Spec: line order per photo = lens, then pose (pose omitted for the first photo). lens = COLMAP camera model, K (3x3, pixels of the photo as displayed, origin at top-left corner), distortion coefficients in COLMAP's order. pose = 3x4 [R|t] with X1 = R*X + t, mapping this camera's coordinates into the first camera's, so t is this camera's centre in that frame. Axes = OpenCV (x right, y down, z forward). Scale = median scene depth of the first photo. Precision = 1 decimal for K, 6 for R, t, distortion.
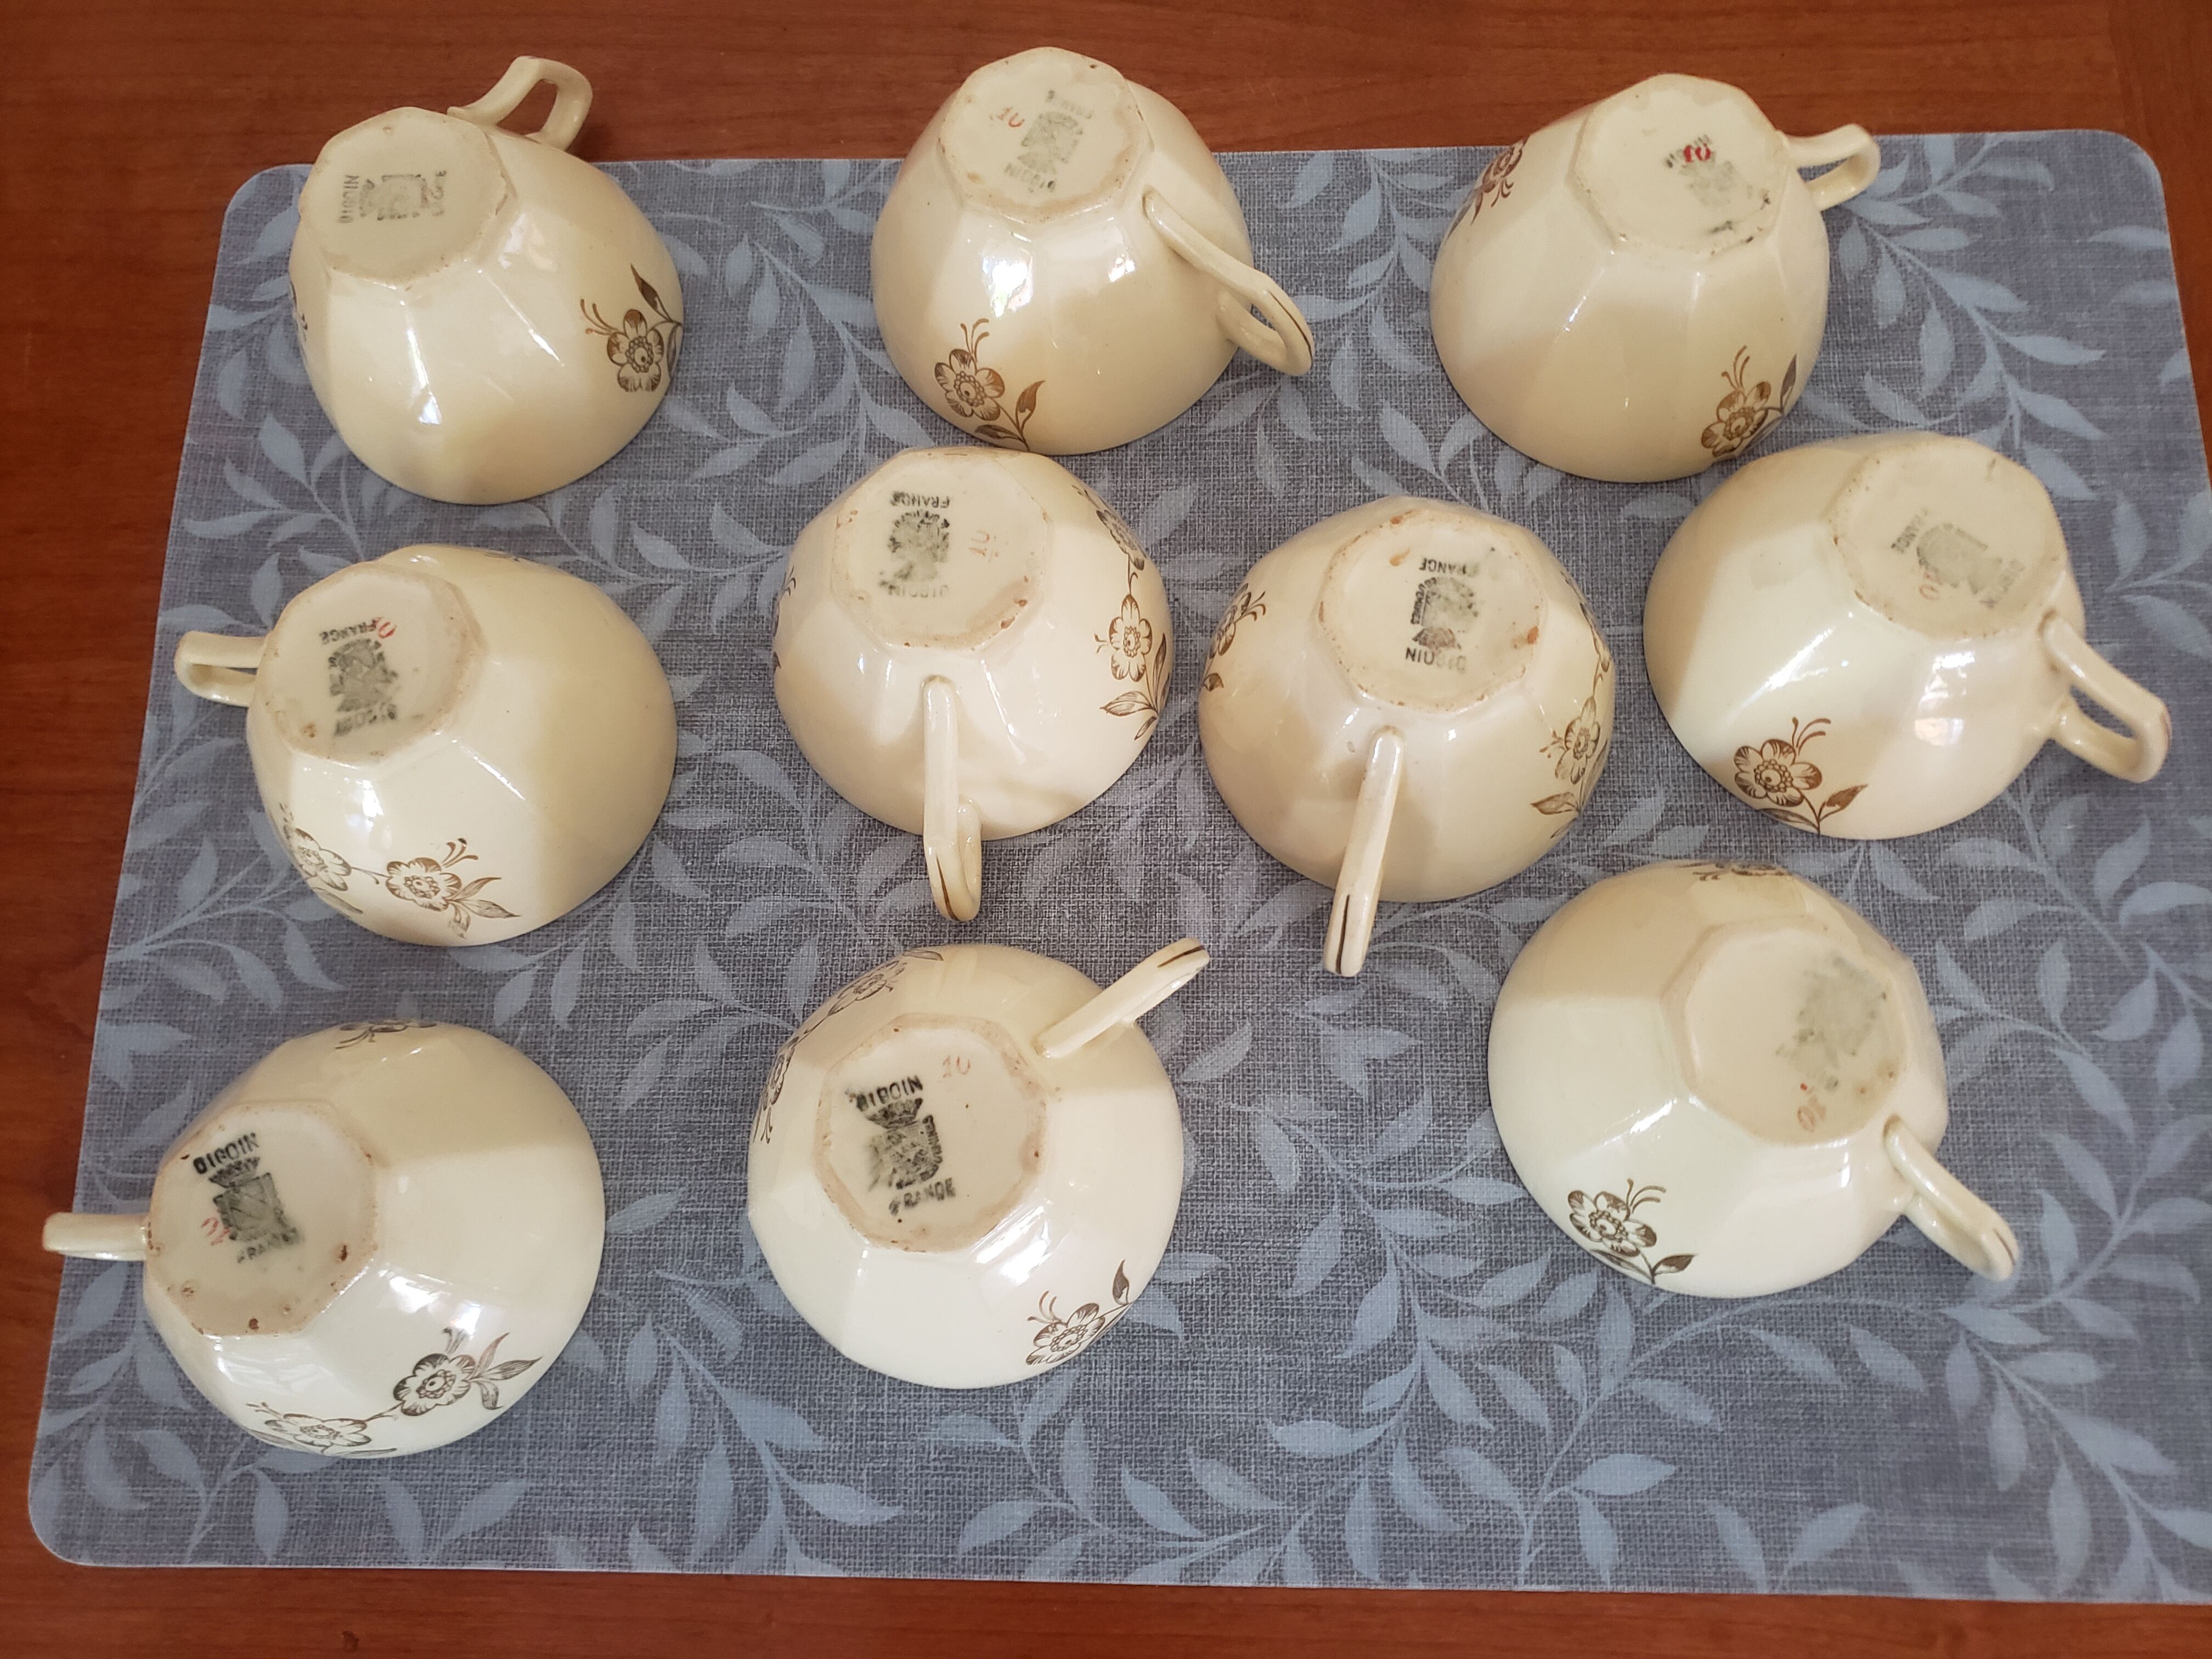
lens RADIAL K [[1849.5, 0, 1107.5], [0, 1849.5, 822.0], [0, 0, 1]] dist [-0.046147, 0.056270]
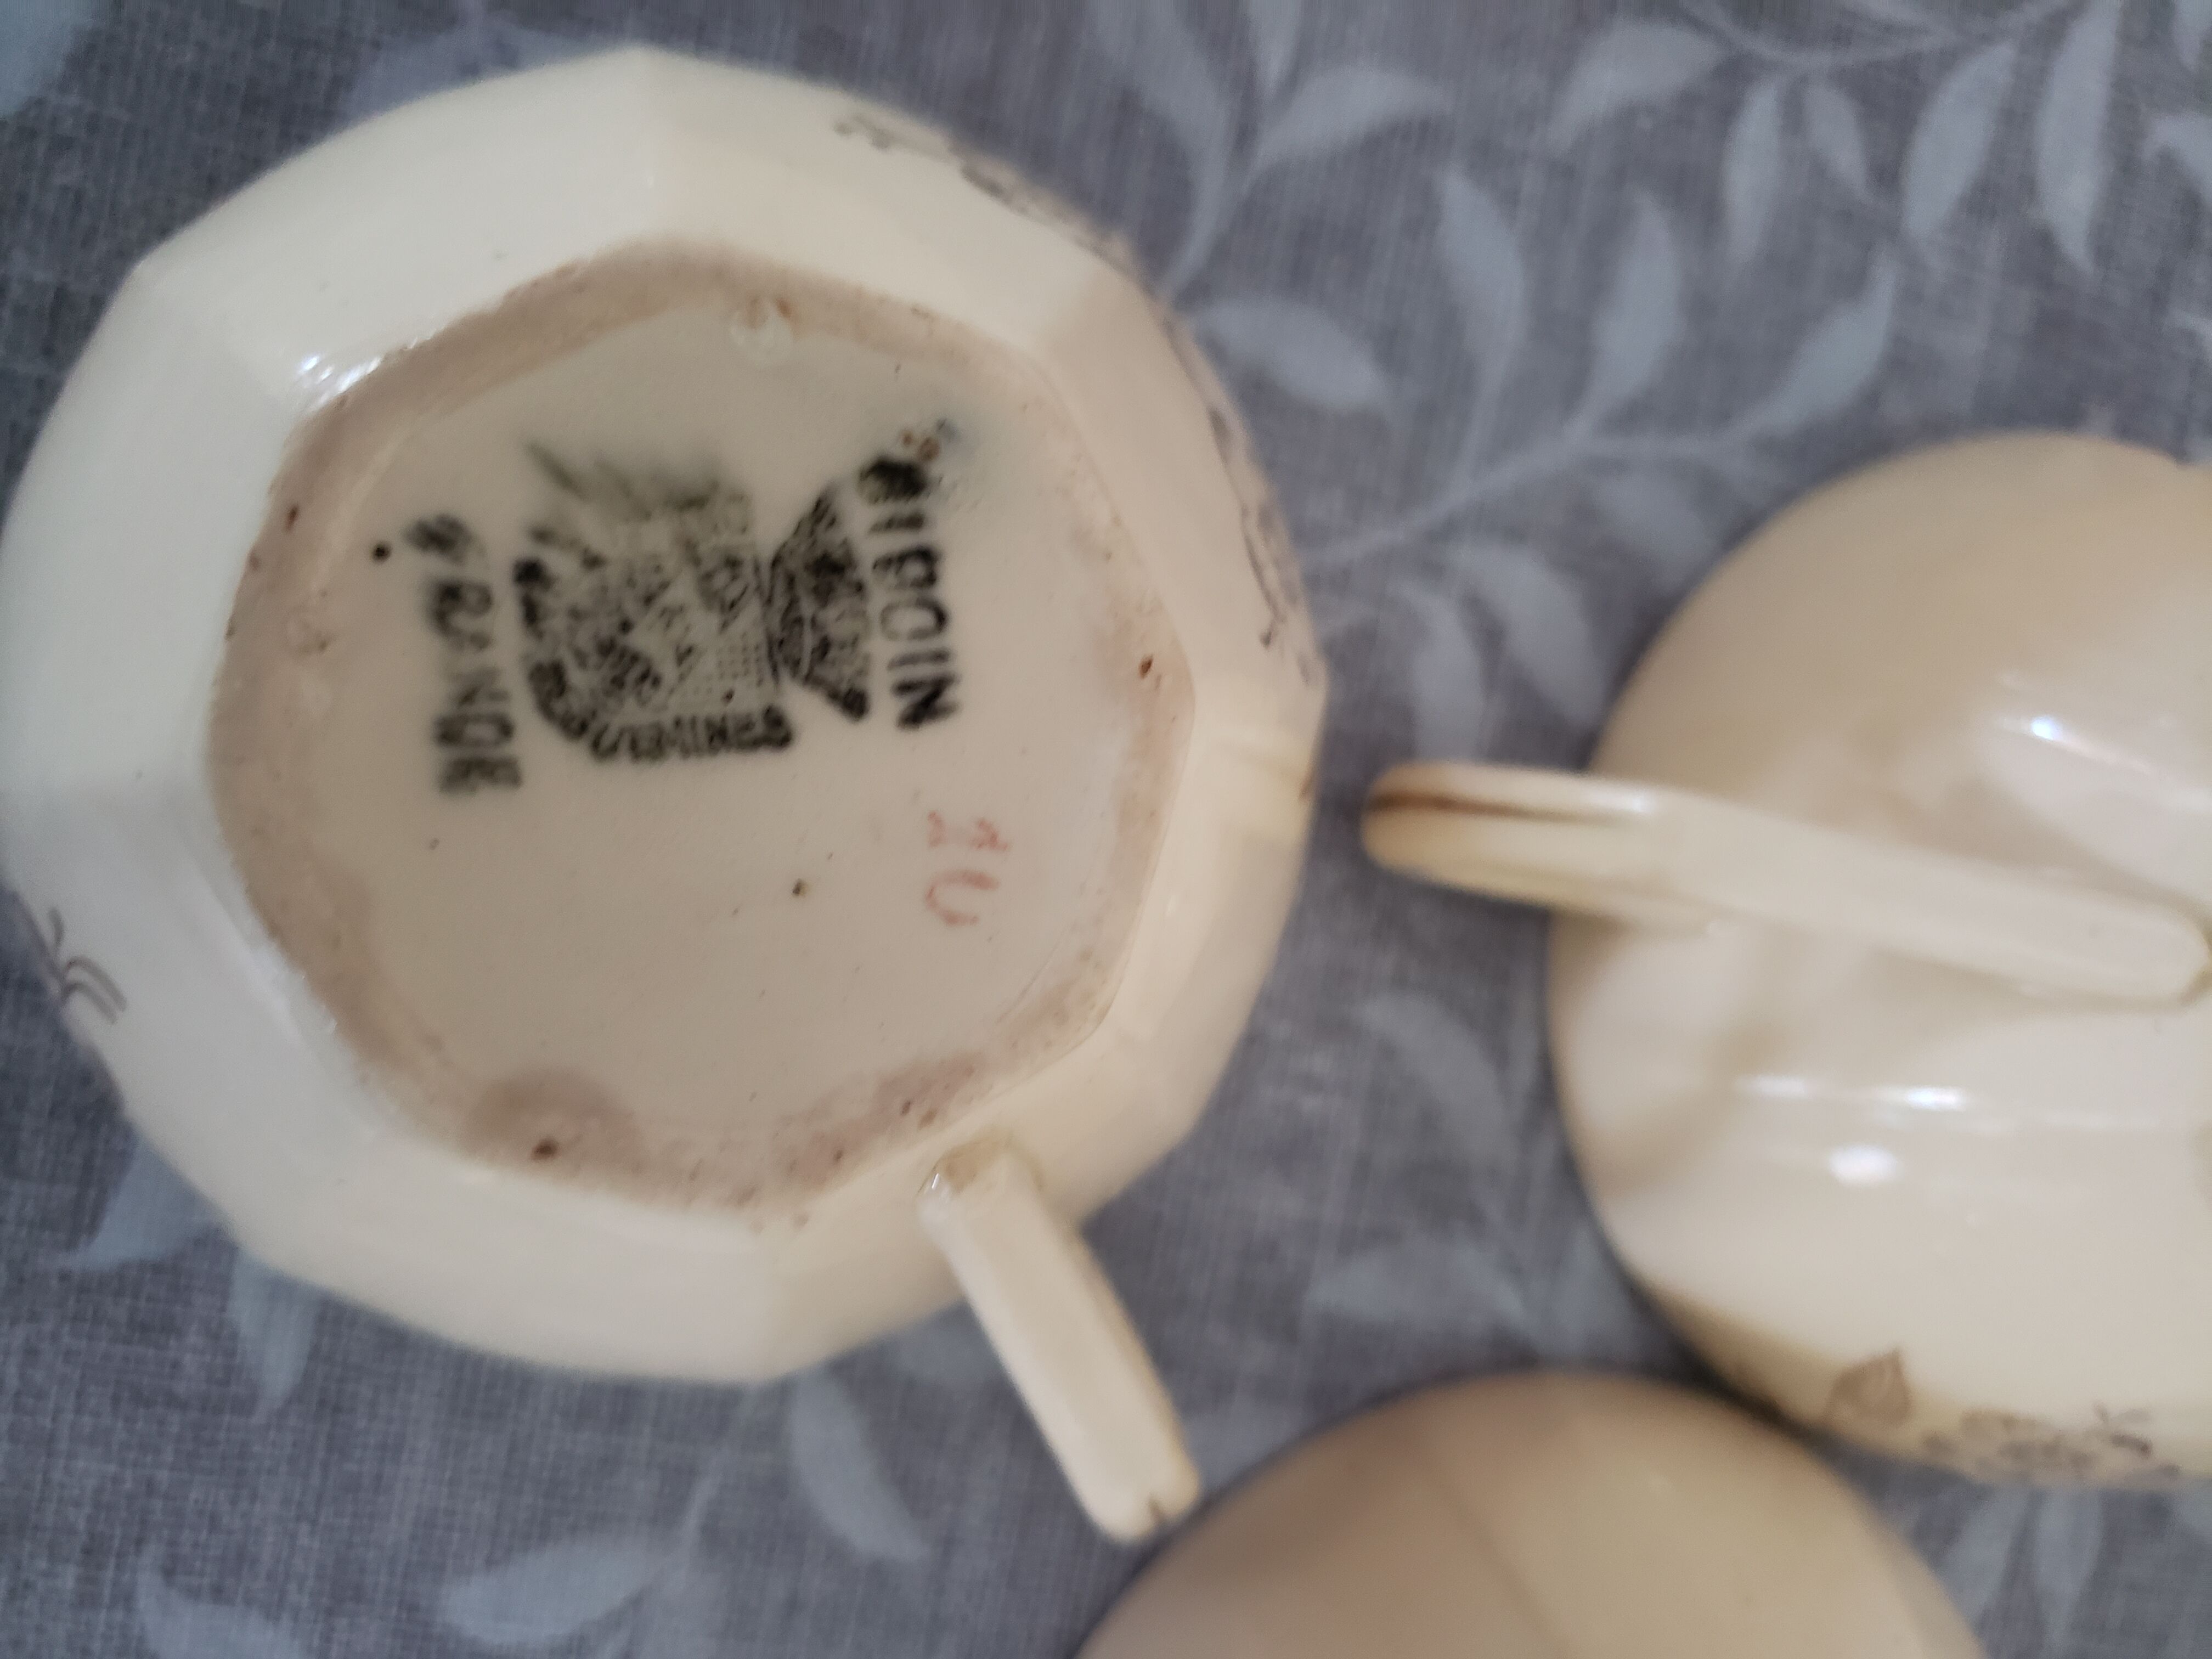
lens RADIAL K [[1849.5, 0, 1101.6], [0, 1849.5, 813.1], [0, 0, 1]] dist [-0.046147, 0.056270]
pose [[-0.194965, 0.979049, 0.058757, -0.109108], [-0.979854, -0.197069, 0.032391, 0.107556], [0.043292, -0.051258, 0.997747, 0.750520]]
